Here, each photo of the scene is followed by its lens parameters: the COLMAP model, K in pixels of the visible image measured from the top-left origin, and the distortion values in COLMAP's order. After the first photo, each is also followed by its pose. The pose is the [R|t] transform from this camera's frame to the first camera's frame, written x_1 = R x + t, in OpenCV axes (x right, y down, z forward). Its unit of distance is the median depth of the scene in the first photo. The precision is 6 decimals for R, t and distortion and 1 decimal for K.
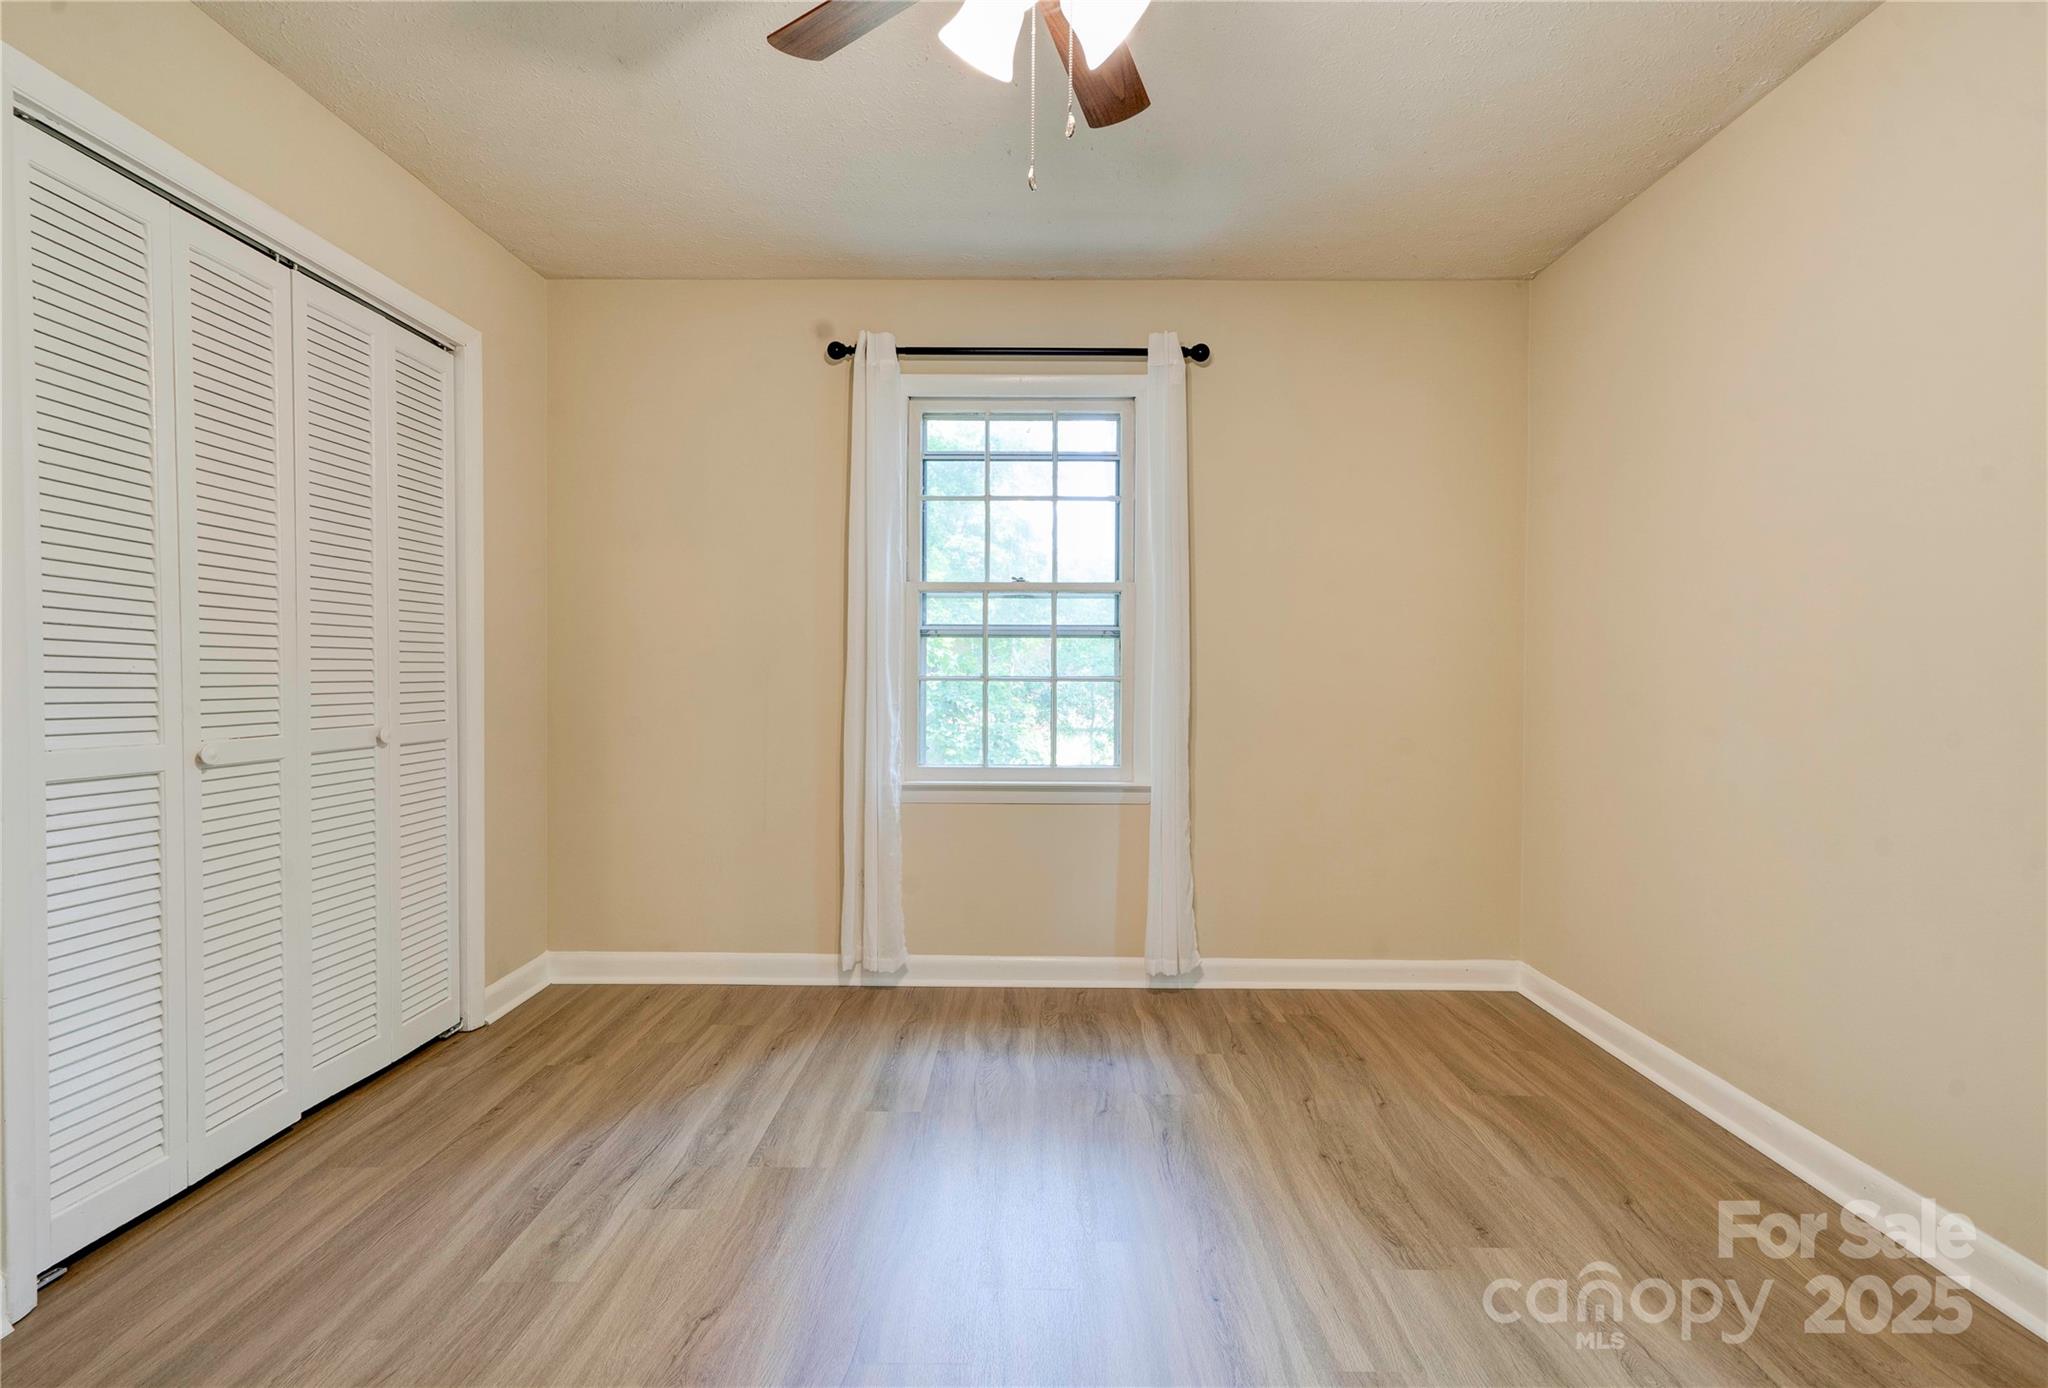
lens RADIAL K [[955.1, 0, 1018.6], [0, 955.1, 691.6], [0, 0, 1]] dist [-0.011778, 0.017246]
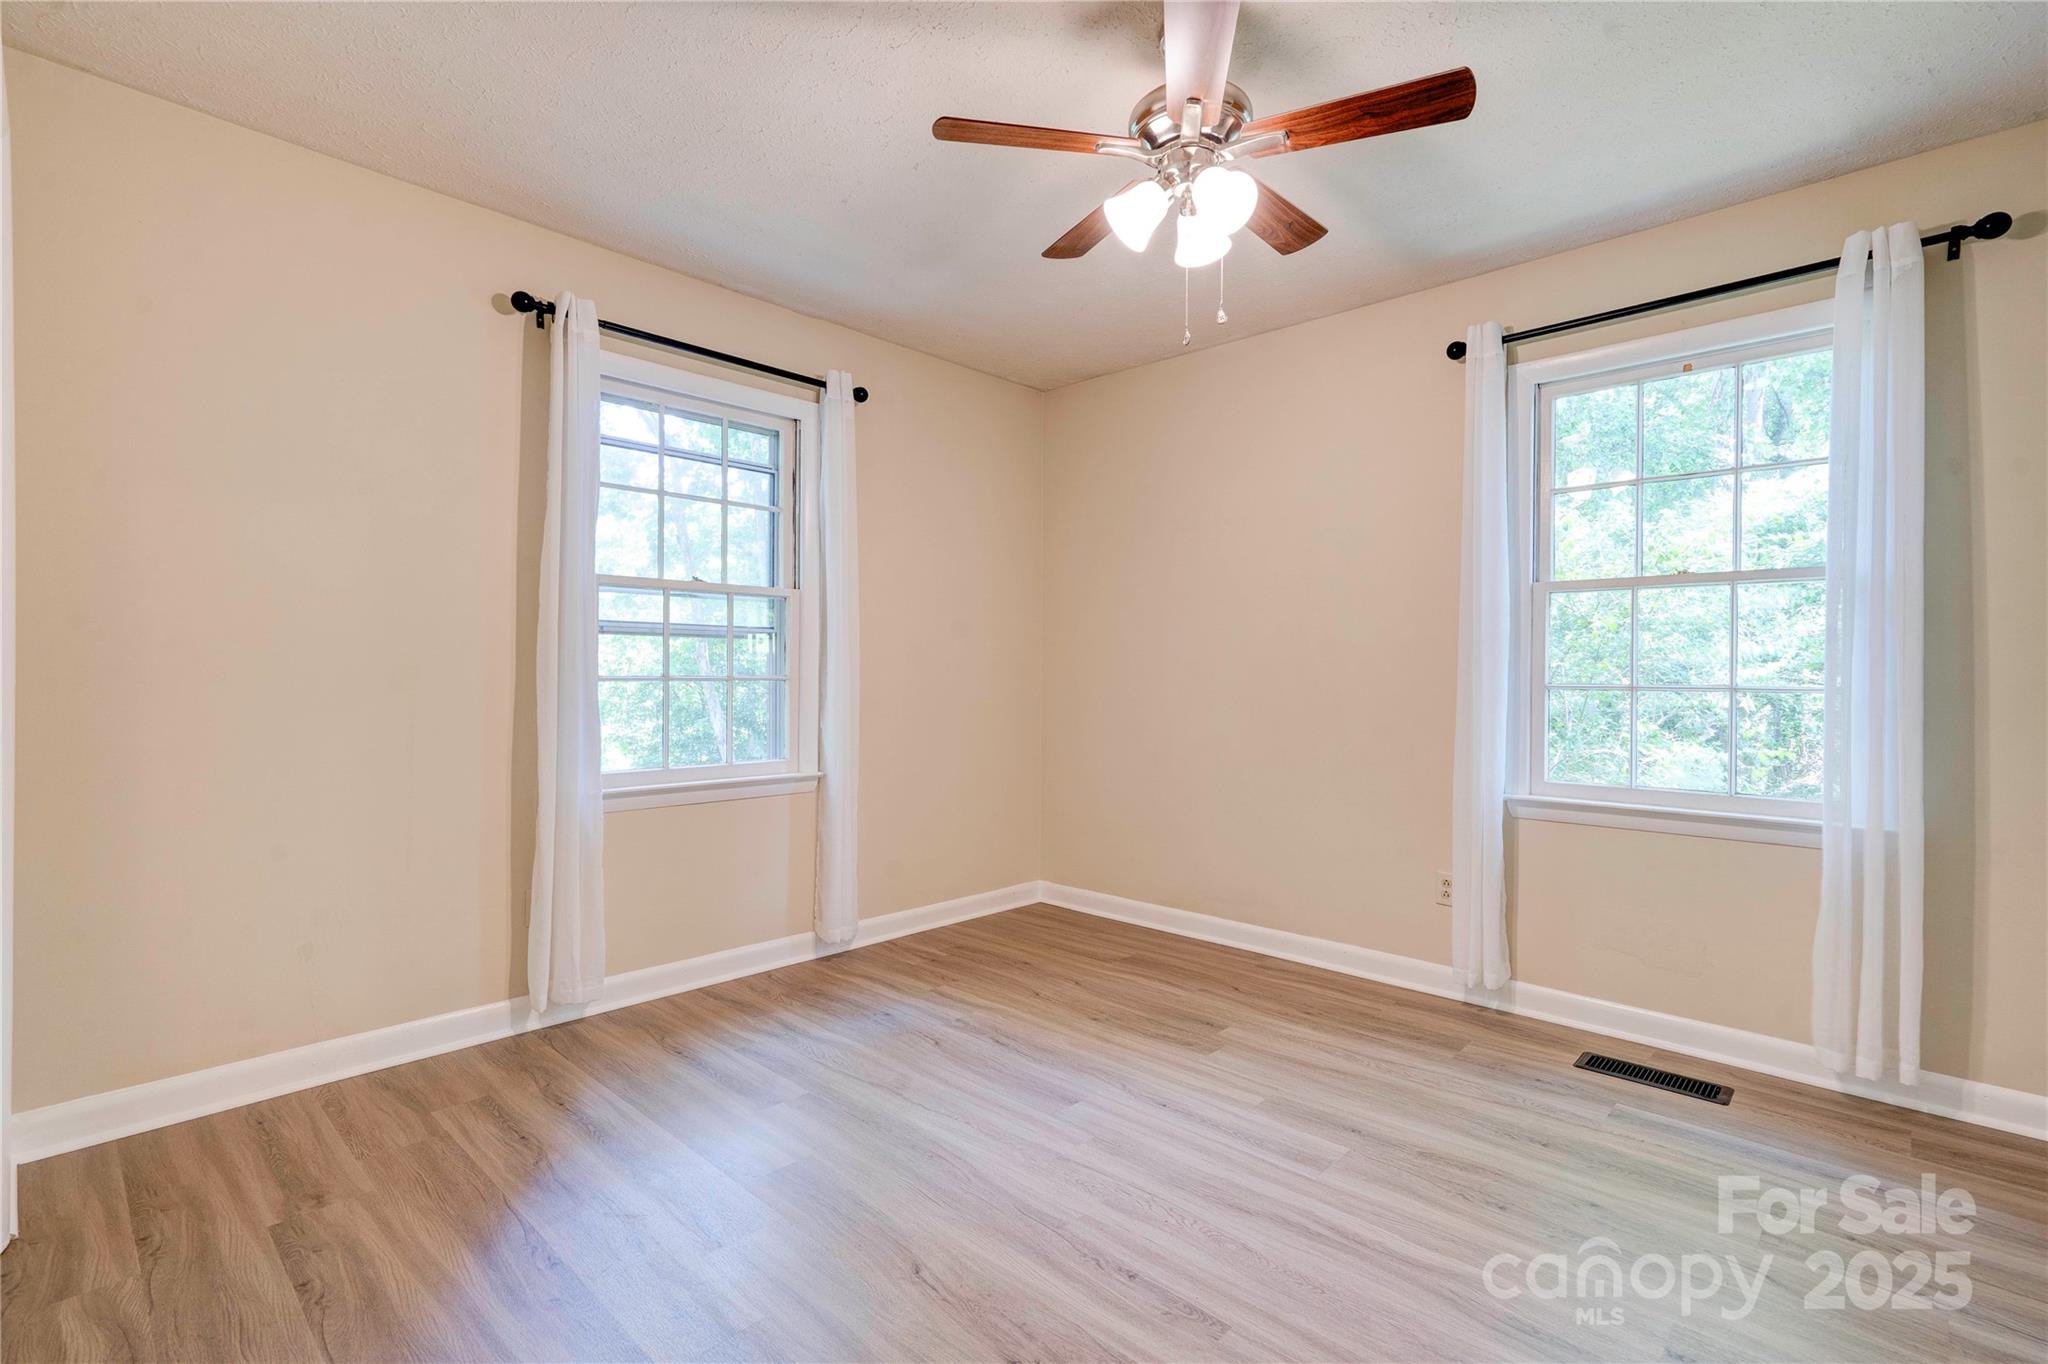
lens RADIAL K [[942.1, 0, 1008.9], [0, 942.1, 681.3], [0, 0, 1]] dist [-0.001559, 0.008027]
pose [[0.686972, -0.006917, 0.726651, -0.529695], [0.009658, 0.999953, 0.000387, -0.008330], [-0.726619, 0.006752, 0.687007, 0.093007]]
